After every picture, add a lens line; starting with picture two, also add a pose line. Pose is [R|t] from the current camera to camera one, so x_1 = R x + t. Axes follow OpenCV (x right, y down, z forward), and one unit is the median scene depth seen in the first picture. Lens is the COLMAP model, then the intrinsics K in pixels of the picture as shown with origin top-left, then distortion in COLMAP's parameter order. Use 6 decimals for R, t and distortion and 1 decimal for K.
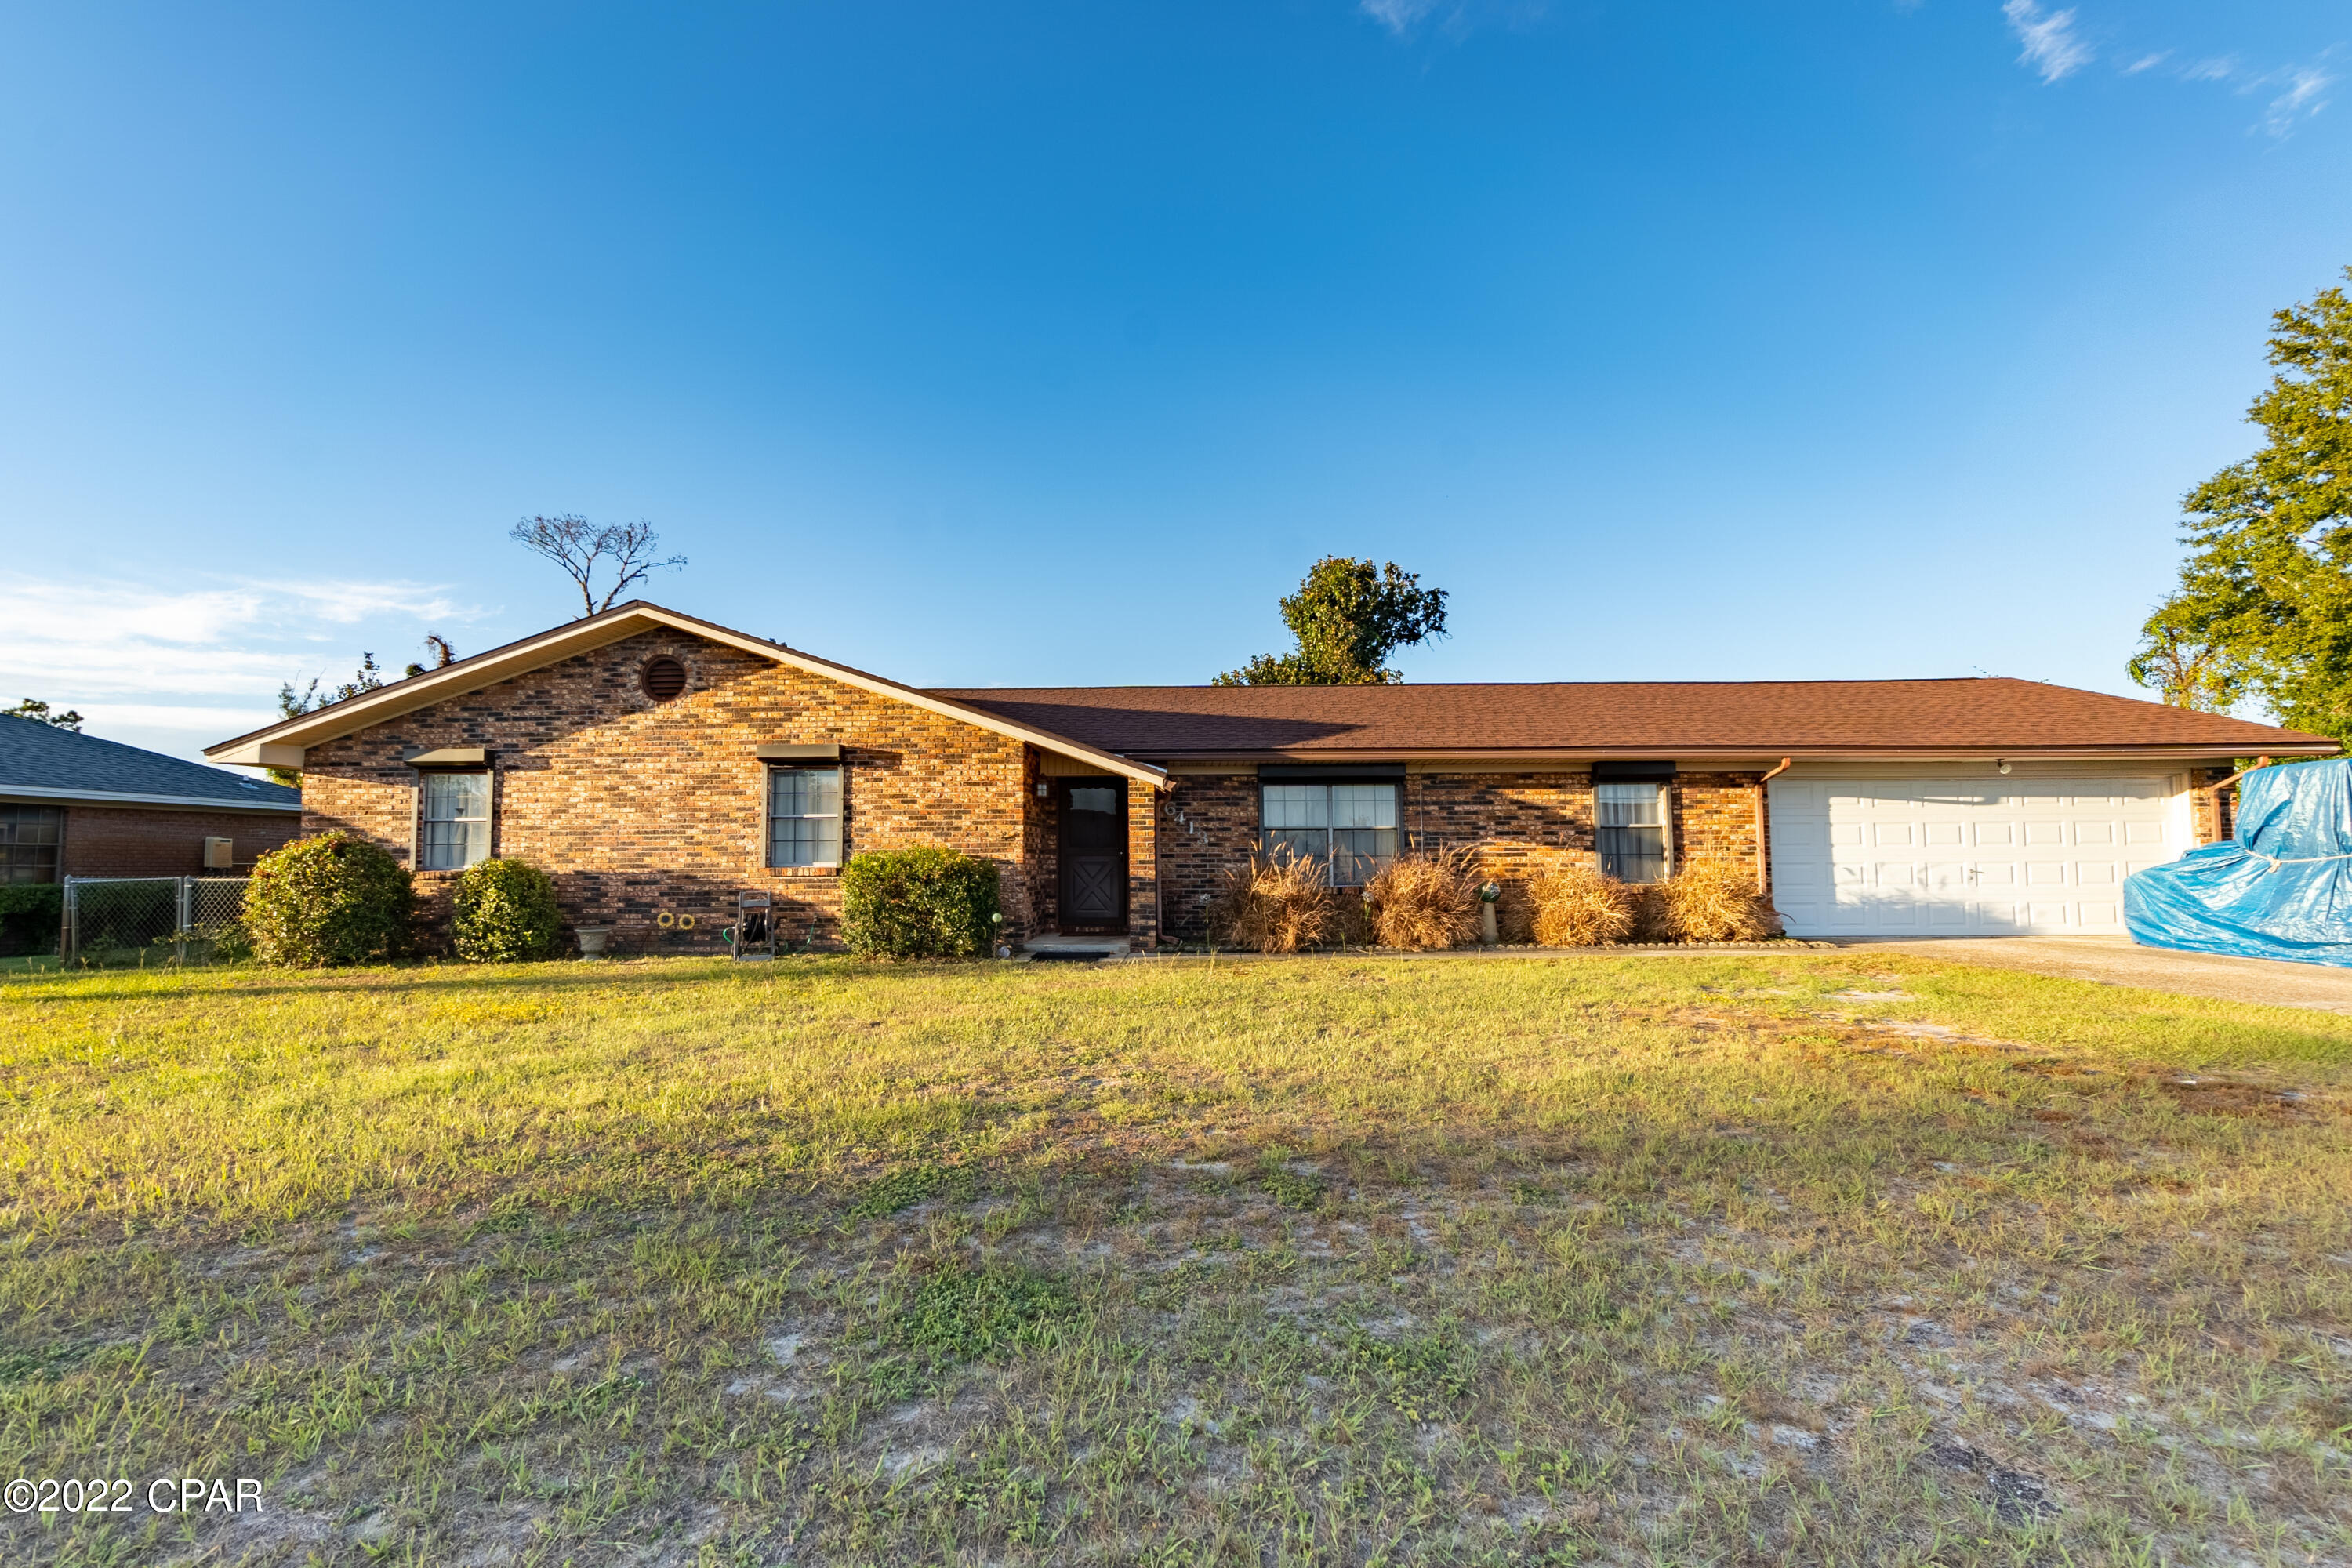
lens RADIAL K [[1024.6, 0, 1176.0], [0, 1024.6, 784.0], [0, 0, 1]] dist [-0.000544, -0.000021]
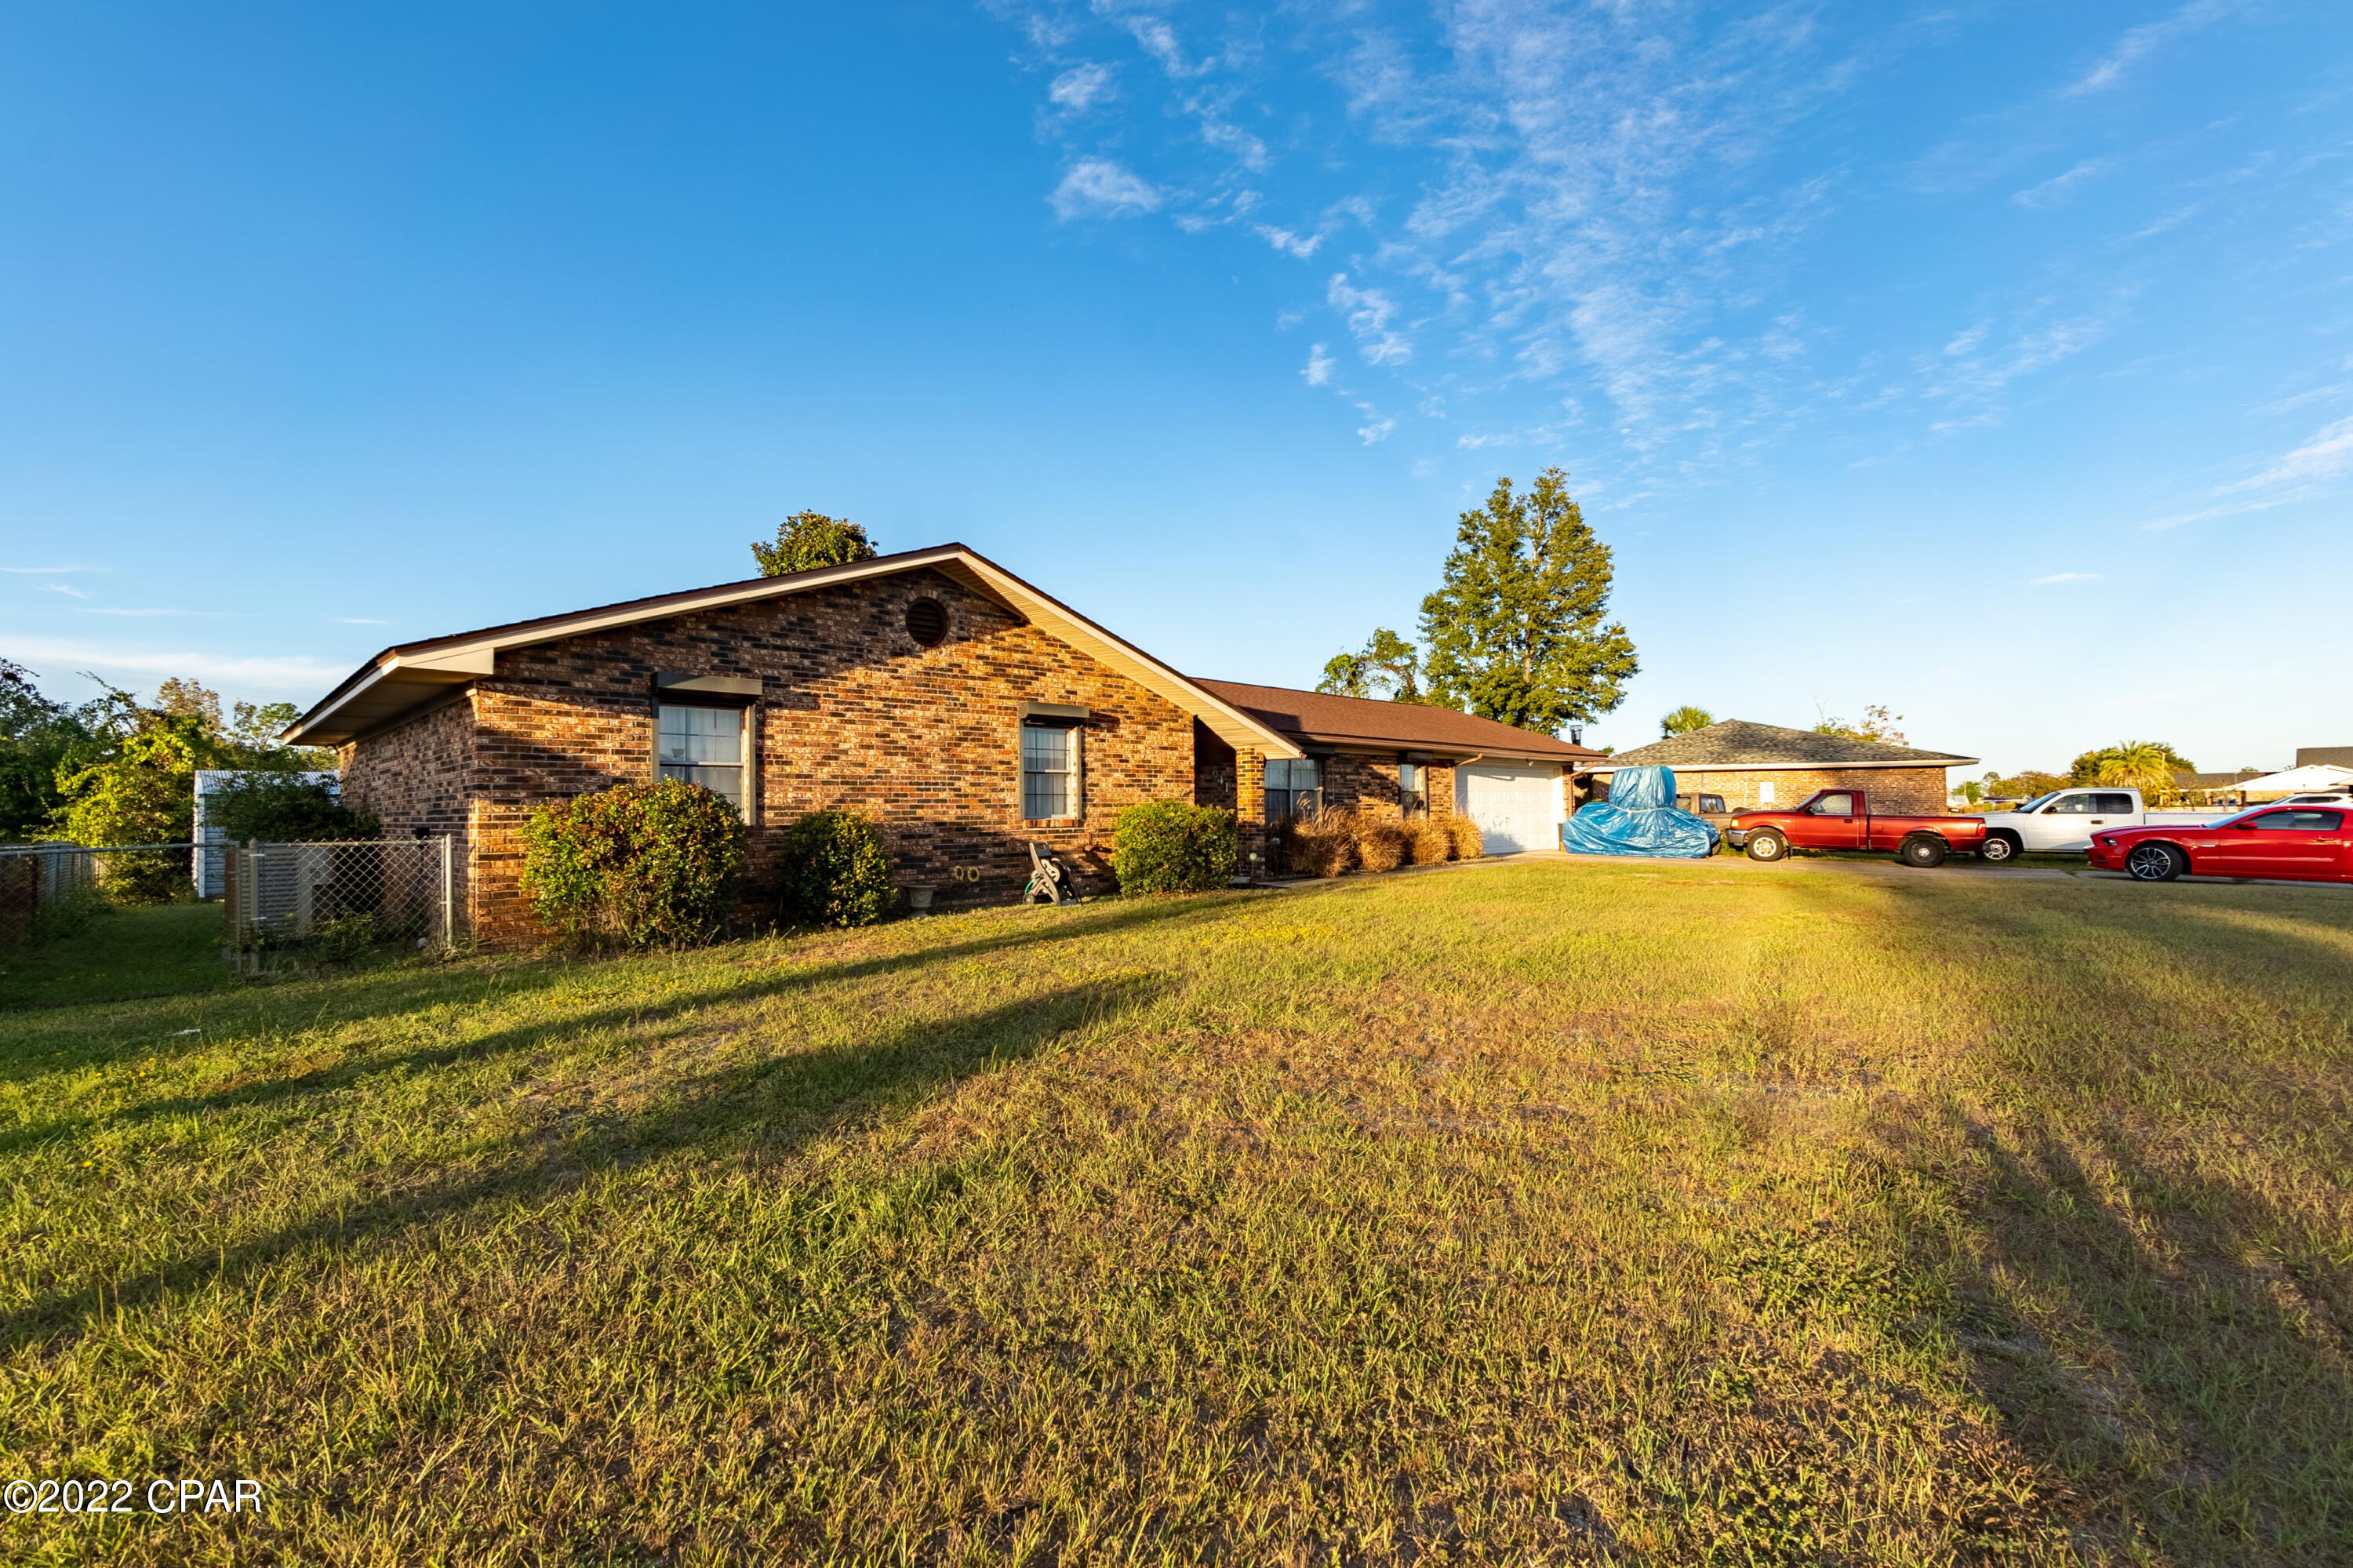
lens RADIAL K [[1025.1, 0, 1176.5], [0, 1025.1, 784.0], [0, 0, 1]] dist [-0.000544, -0.000021]
pose [[0.691173, 0.018792, 0.722445, -1.033309], [-0.051187, 0.998424, 0.023000, 0.013331], [-0.720875, -0.052876, 0.691045, 0.166217]]
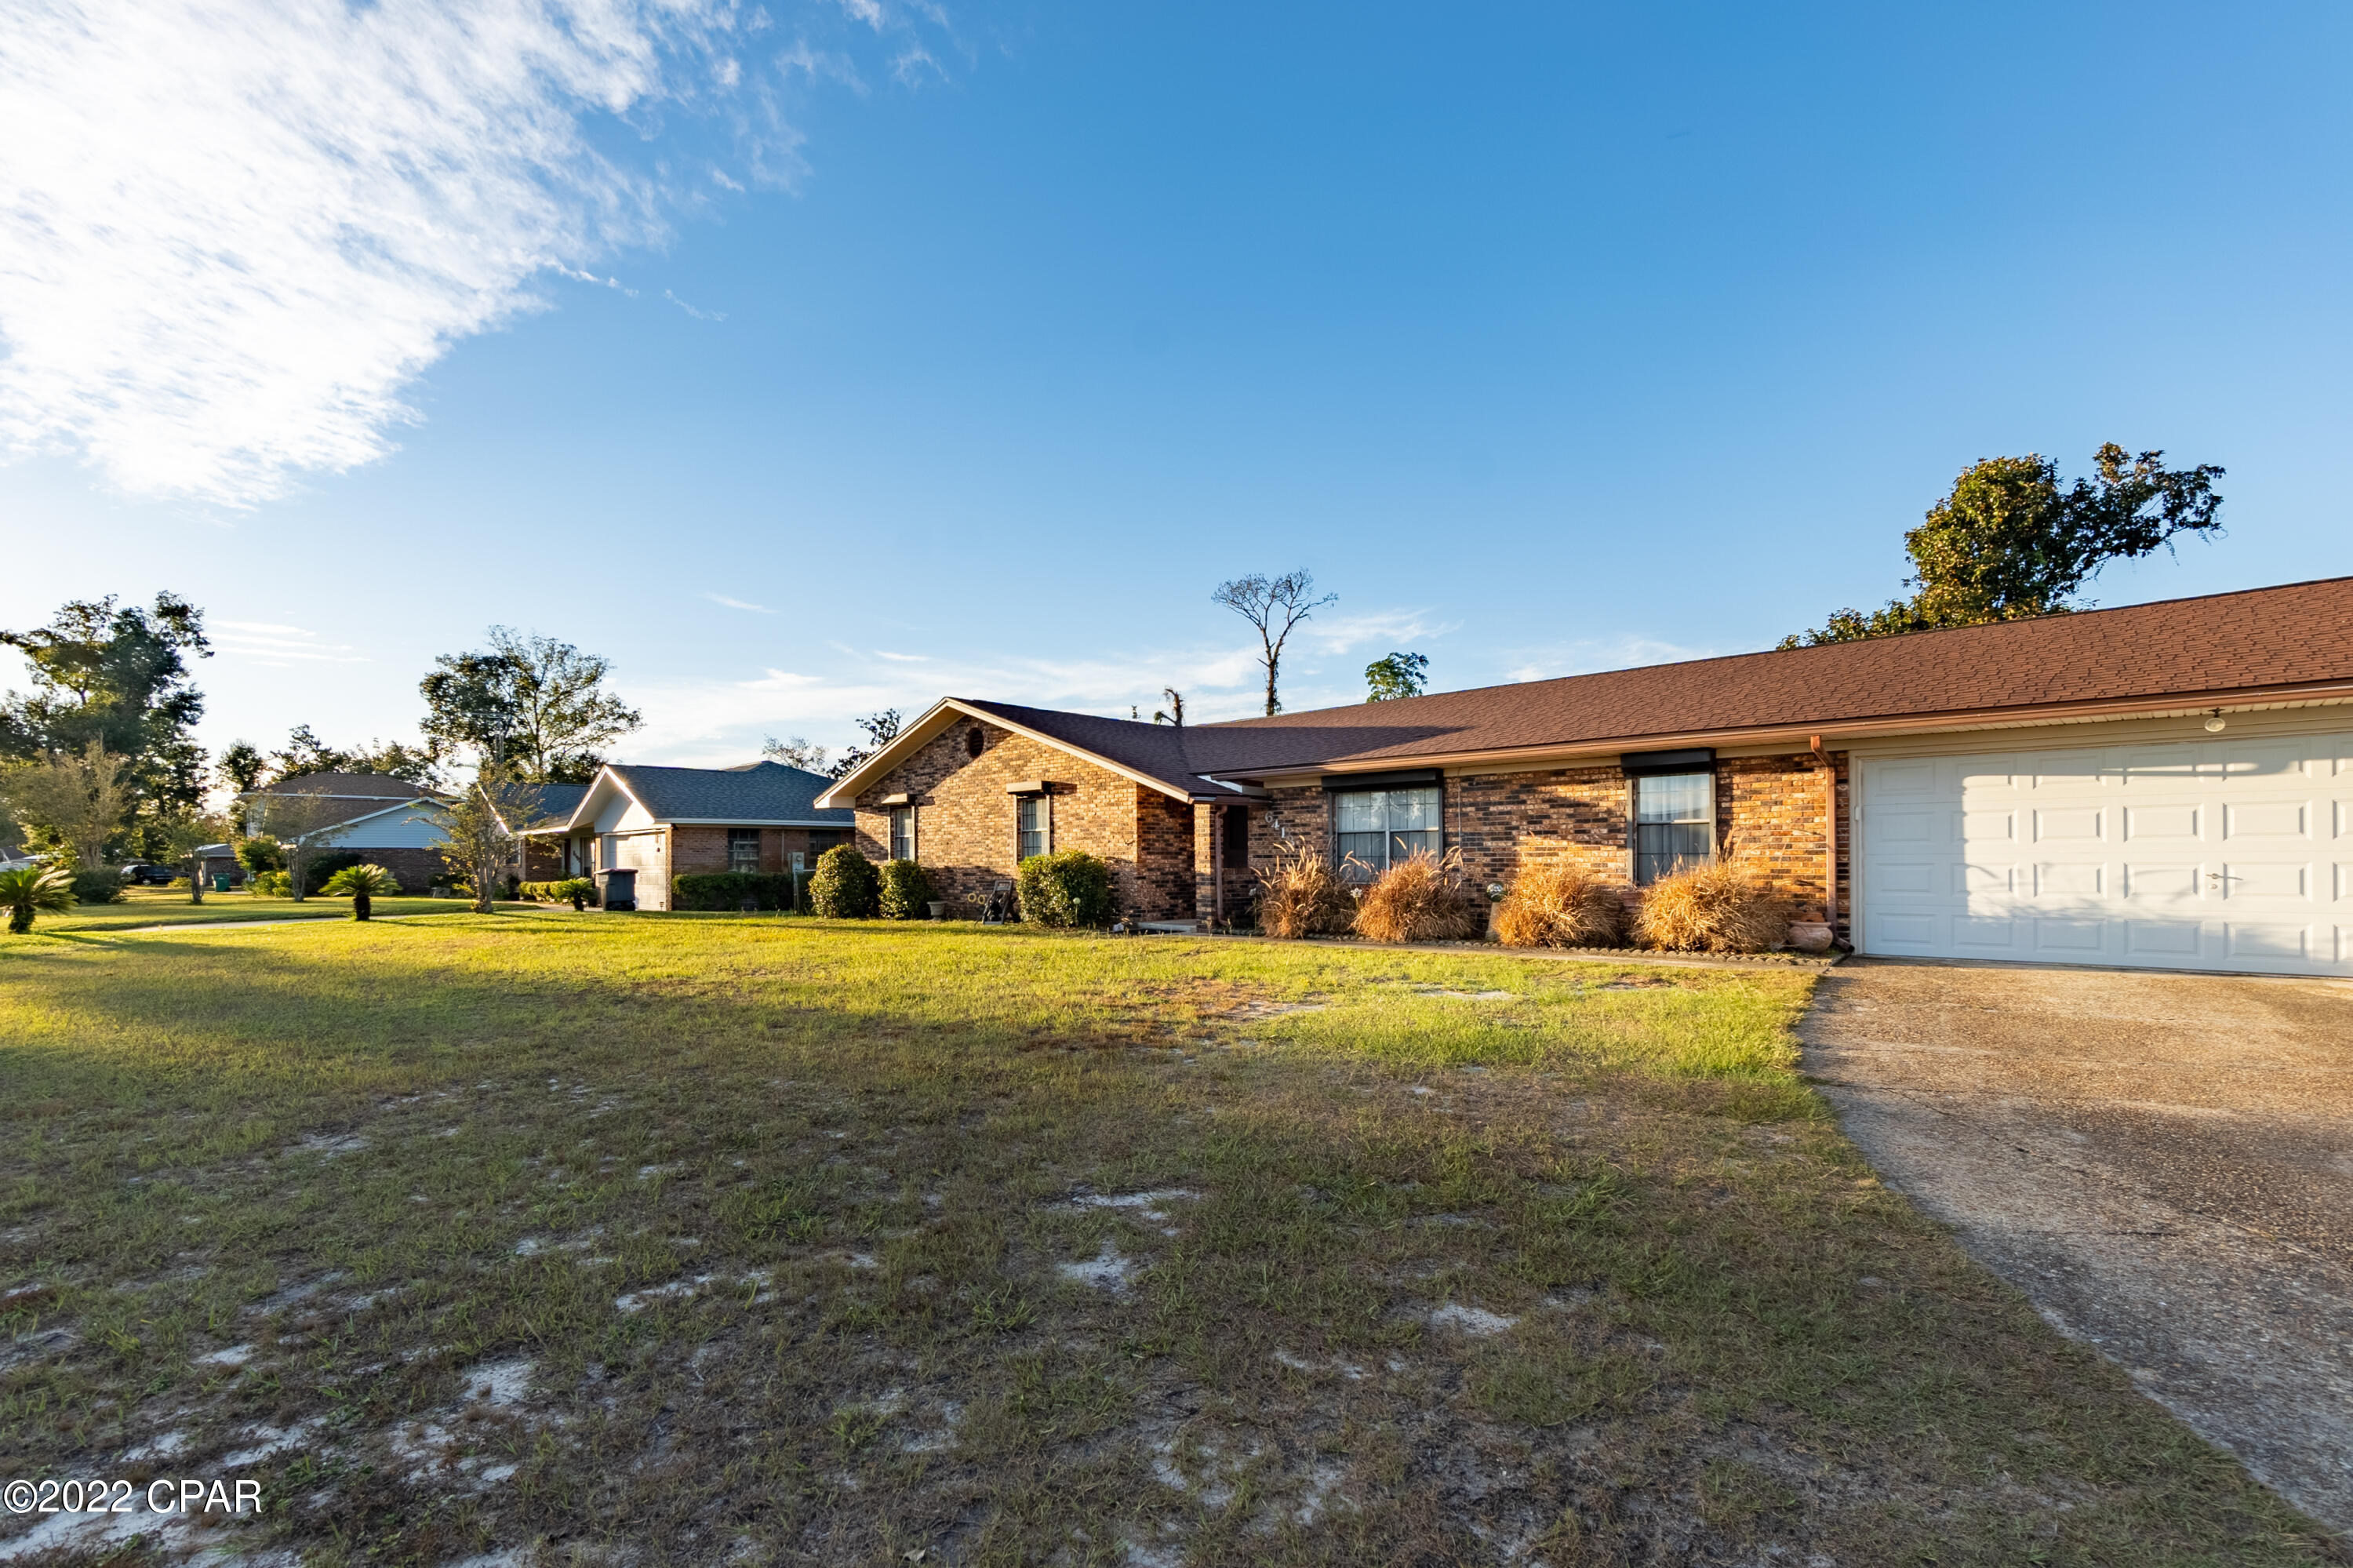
lens RADIAL K [[1048.0, 0, 1169.5], [0, 1048.0, 856.1], [0, 0, 1]] dist [-0.014618, -0.000332]
pose [[0.732815, -0.002725, -0.680422, 0.794585], [0.051113, 0.997387, 0.051055, 0.001475], [0.678505, -0.072193, 0.731039, 0.031451]]
